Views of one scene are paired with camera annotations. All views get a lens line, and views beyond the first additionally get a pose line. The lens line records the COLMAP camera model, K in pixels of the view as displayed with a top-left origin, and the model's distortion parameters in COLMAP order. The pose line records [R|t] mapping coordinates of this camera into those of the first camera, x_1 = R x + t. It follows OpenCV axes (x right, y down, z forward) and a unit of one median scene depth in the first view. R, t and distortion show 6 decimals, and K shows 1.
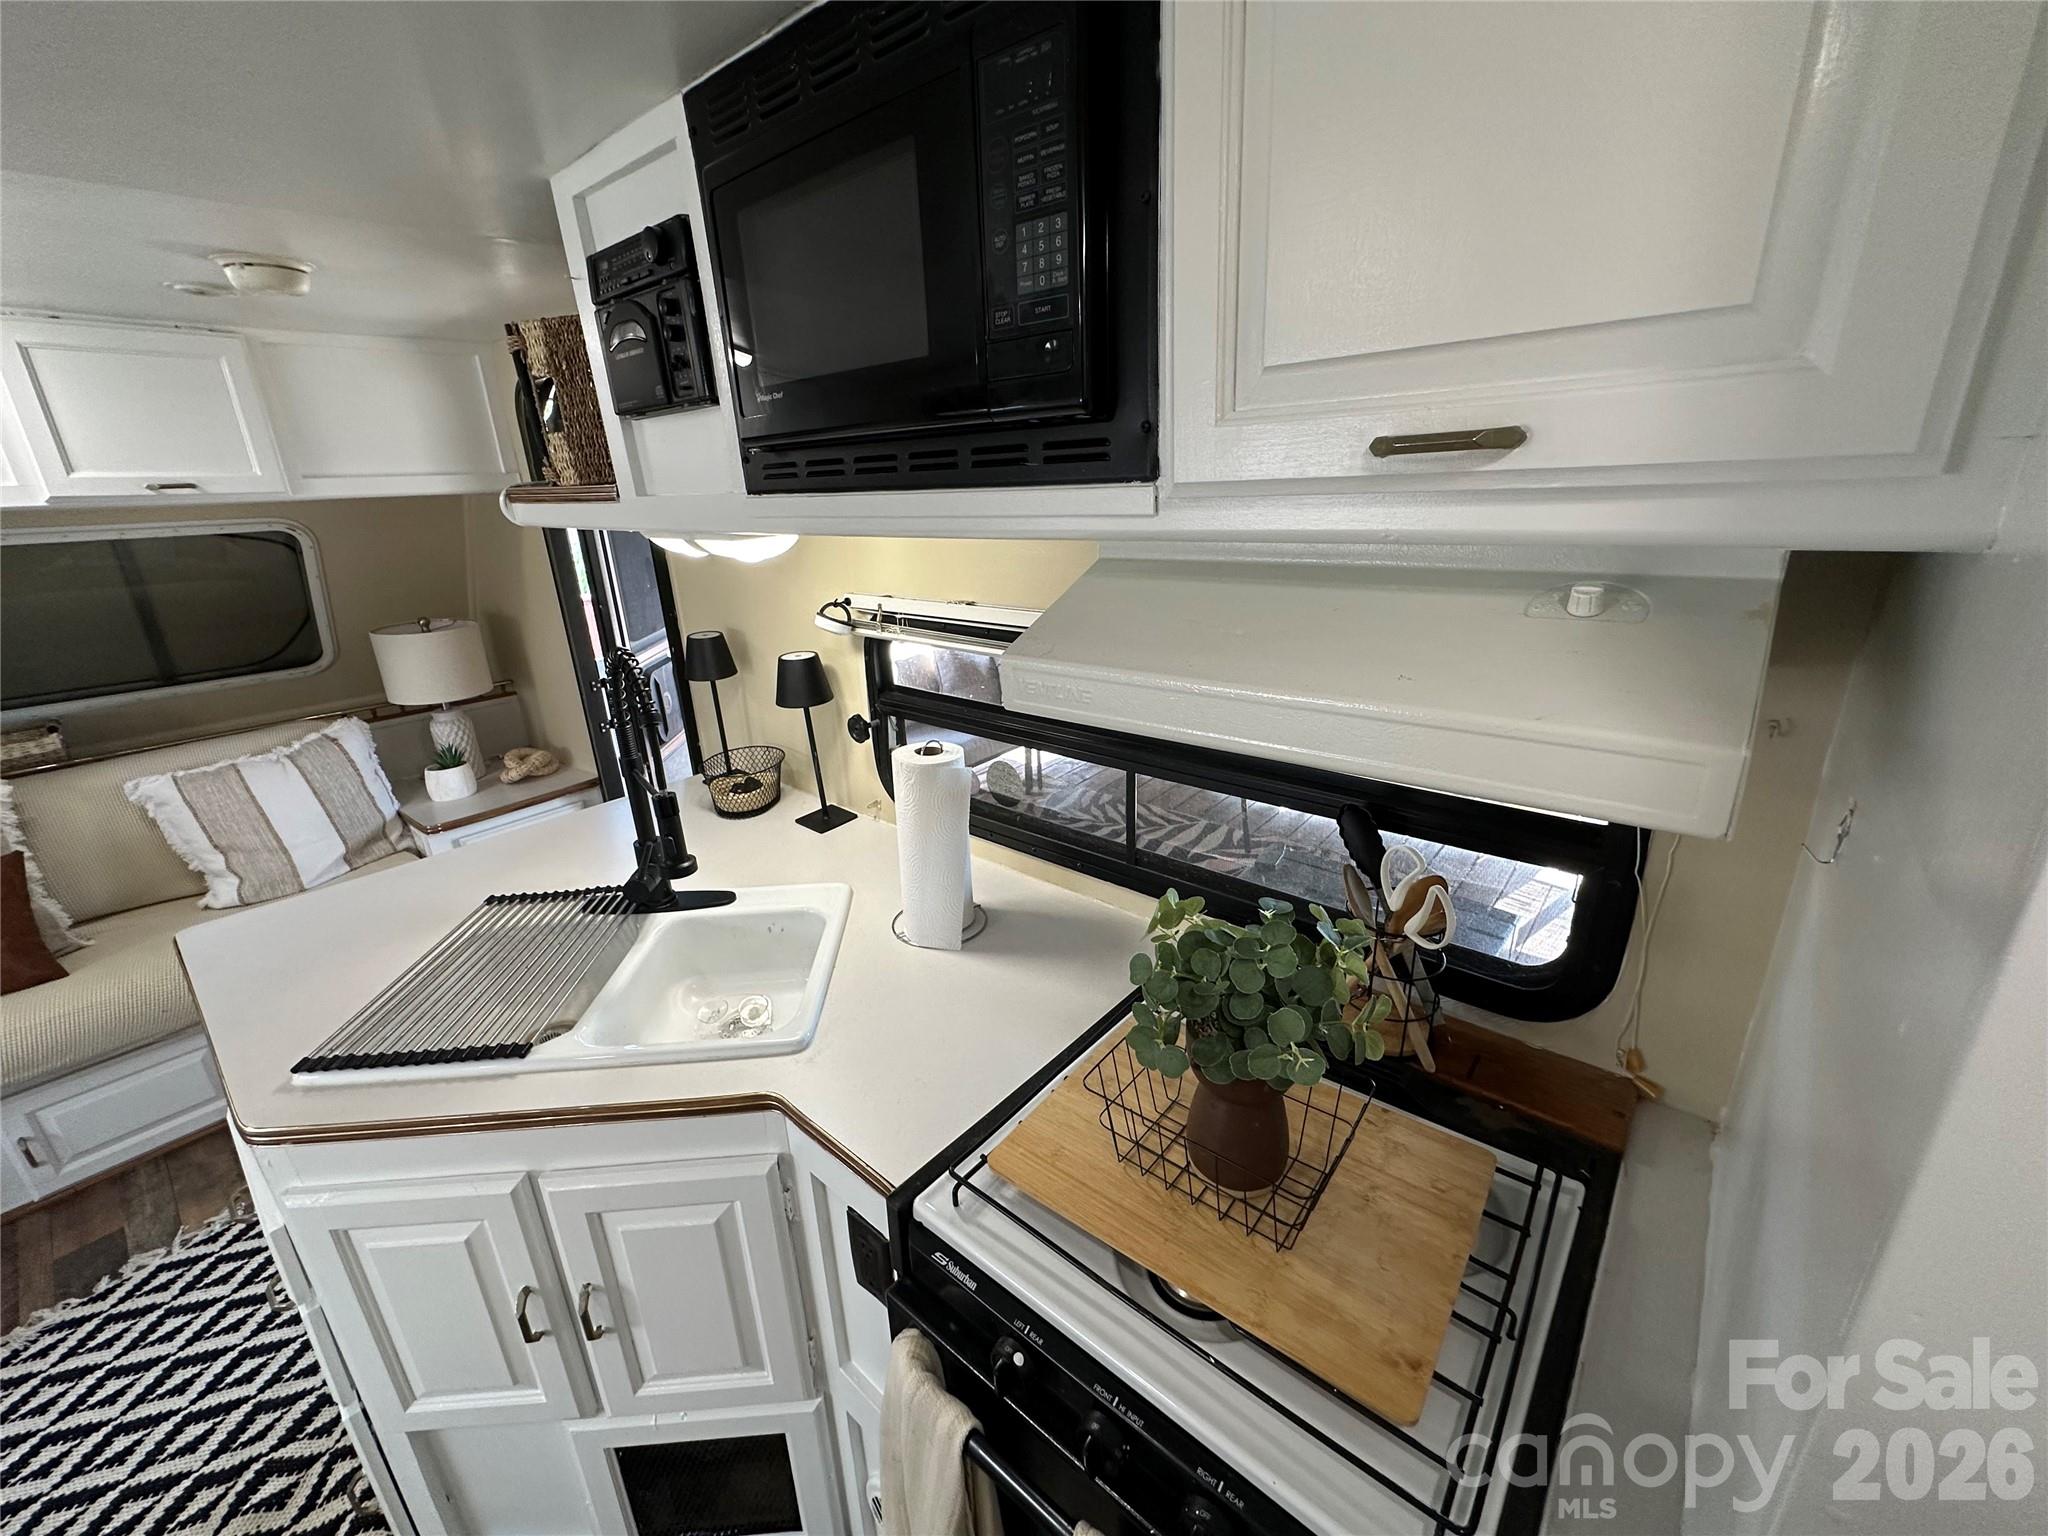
lens RADIAL K [[827.4, 0, 1023.1], [0, 827.4, 761.8], [0, 0, 1]] dist [-0.000177, 0.000077]
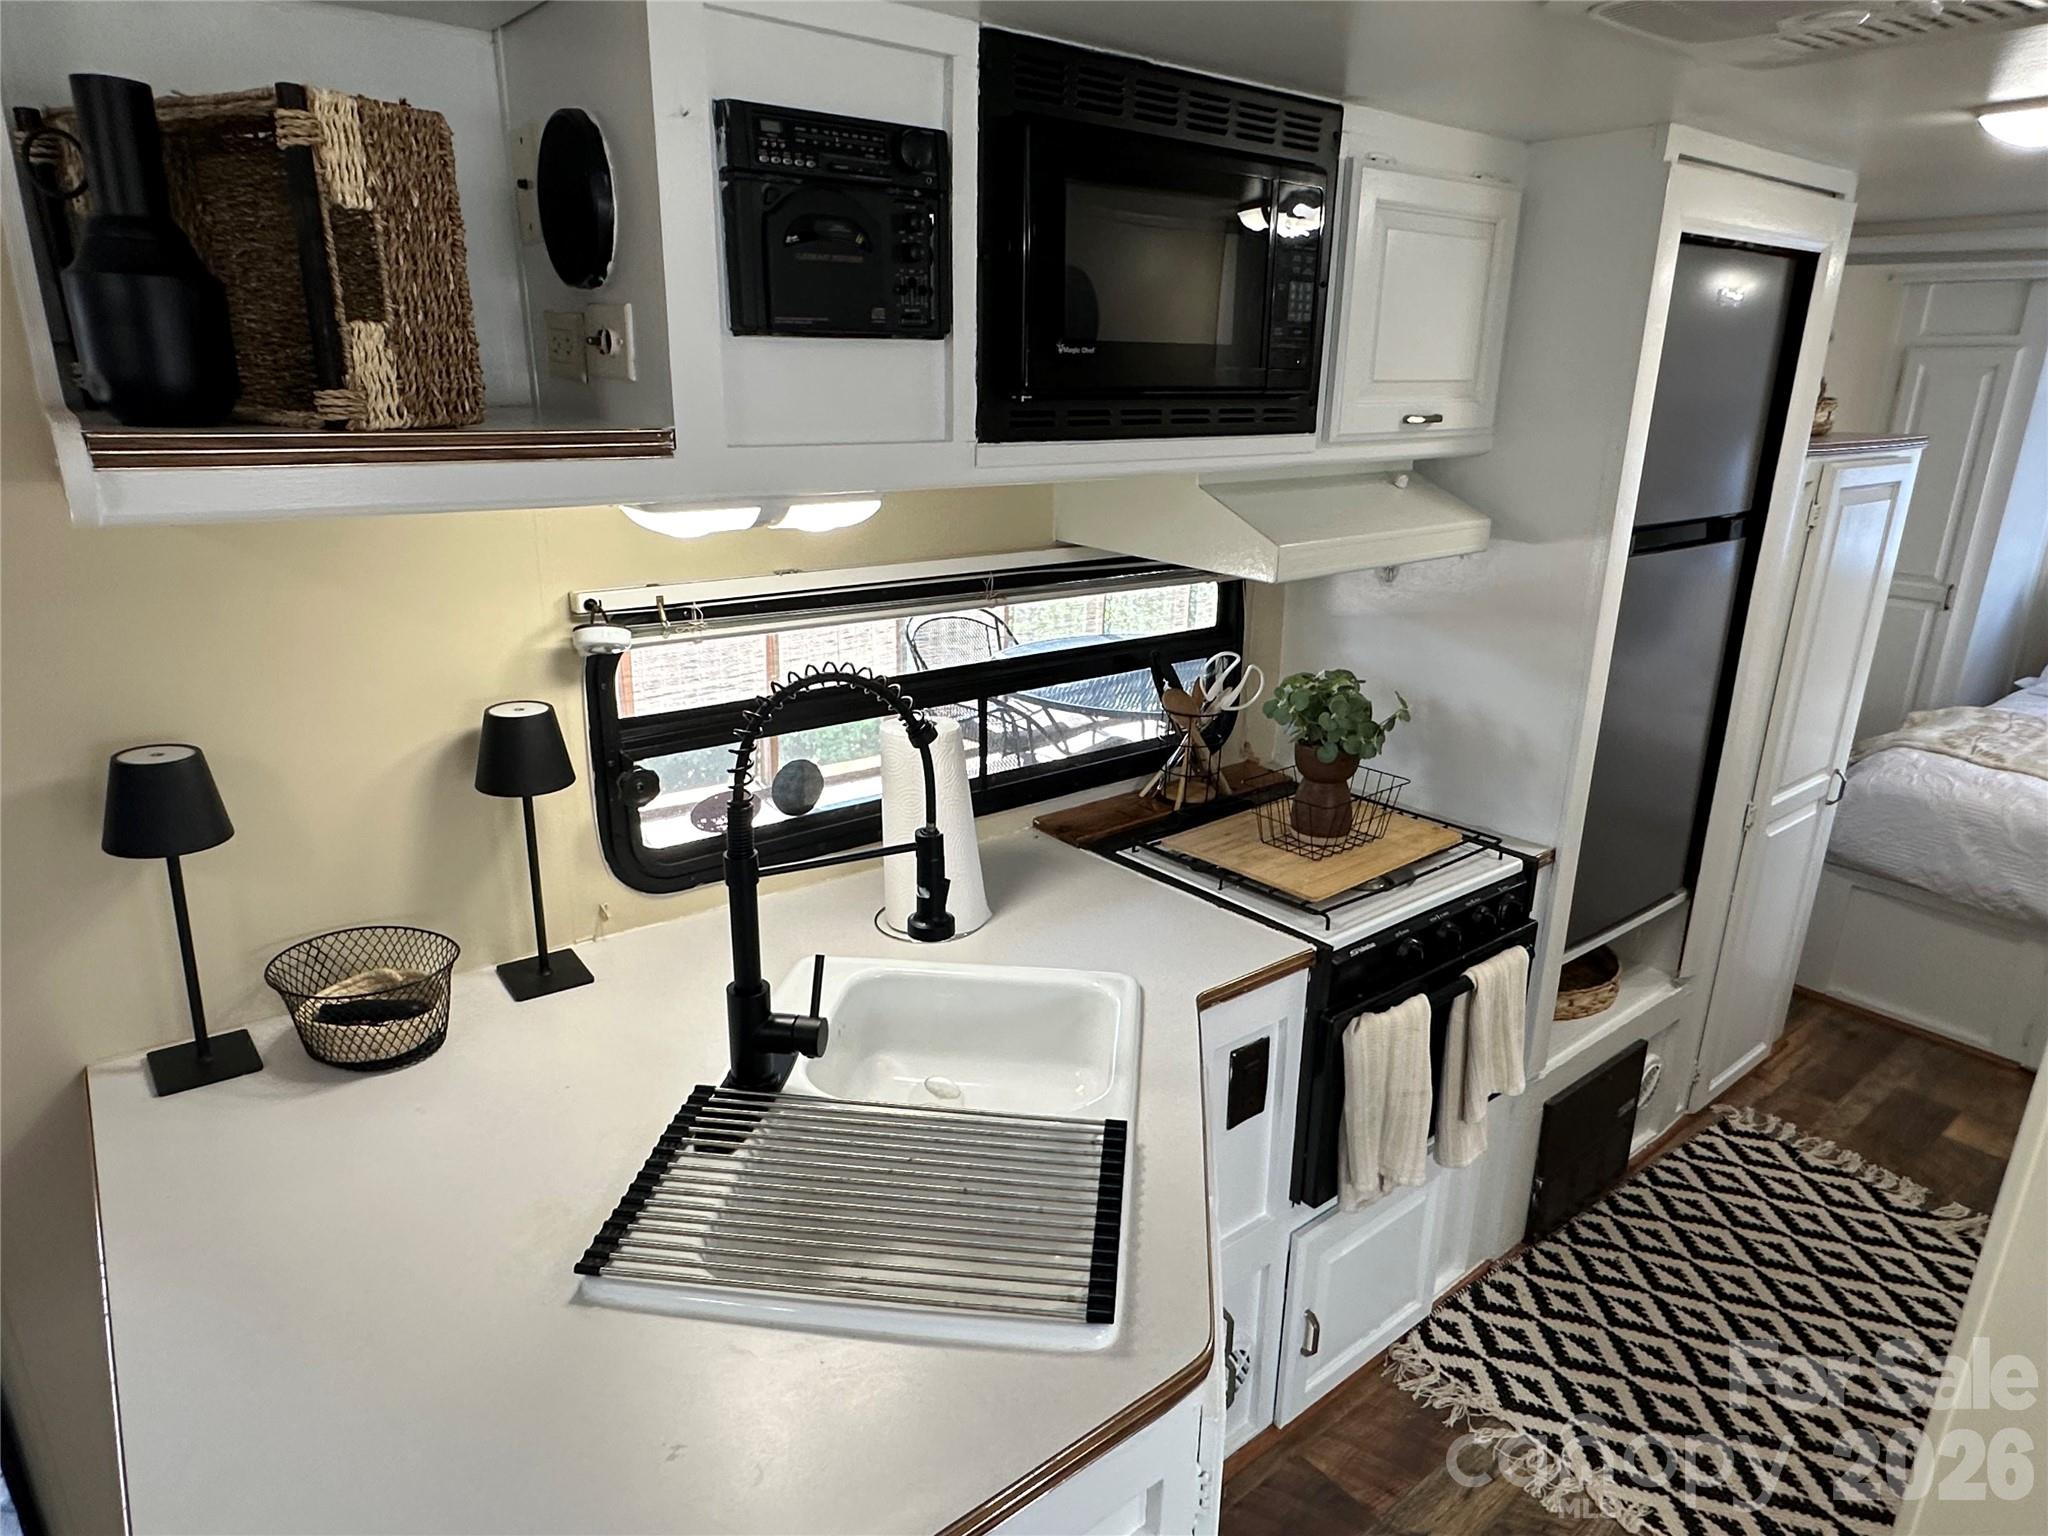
lens RADIAL K [[1199.6, 0, 1024.0], [0, 1199.6, 768.0], [0, 0, 1]] dist [-0.026474, -0.000099]
pose [[0.200173, -0.259732, 0.944706, -1.547135], [0.308508, 0.931882, 0.190837, -0.210187], [-0.929921, 0.253249, 0.266667, 0.649119]]
